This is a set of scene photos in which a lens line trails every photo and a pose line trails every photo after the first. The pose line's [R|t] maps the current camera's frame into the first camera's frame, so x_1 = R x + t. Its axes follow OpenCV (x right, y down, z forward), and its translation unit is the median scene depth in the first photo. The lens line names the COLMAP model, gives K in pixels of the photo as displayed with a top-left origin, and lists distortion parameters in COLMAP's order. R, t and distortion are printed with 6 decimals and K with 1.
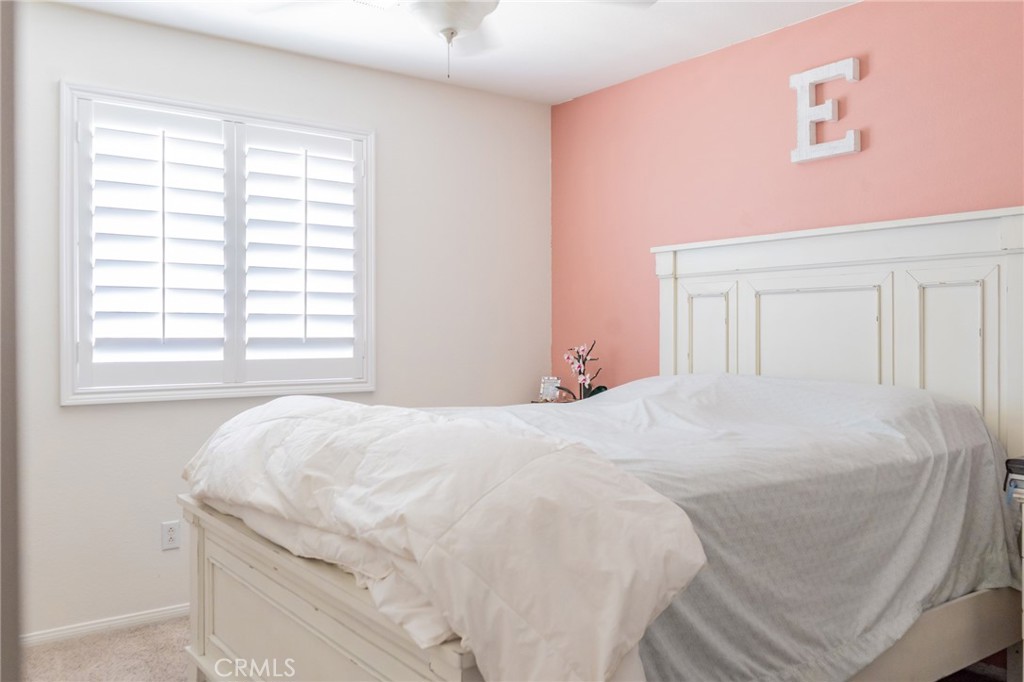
lens RADIAL K [[821.8, 0, 515.1], [0, 821.8, 334.7], [0, 0, 1]] dist [-0.047986, 0.011818]
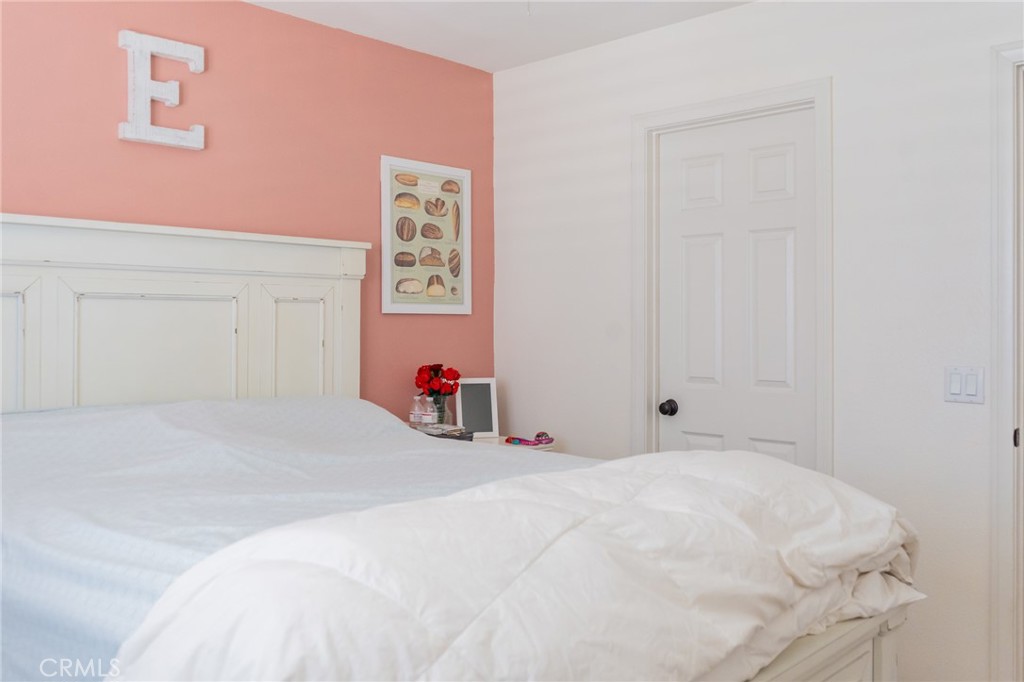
lens RADIAL K [[861.1, 0, 516.4], [0, 861.1, 319.3], [0, 0, 1]] dist [-0.051424, 0.011878]
pose [[-0.128823, 0.003201, 0.991662, -0.564850], [-0.000825, 0.999994, -0.003335, -0.028212], [-0.991667, -0.001248, -0.128819, 0.737917]]
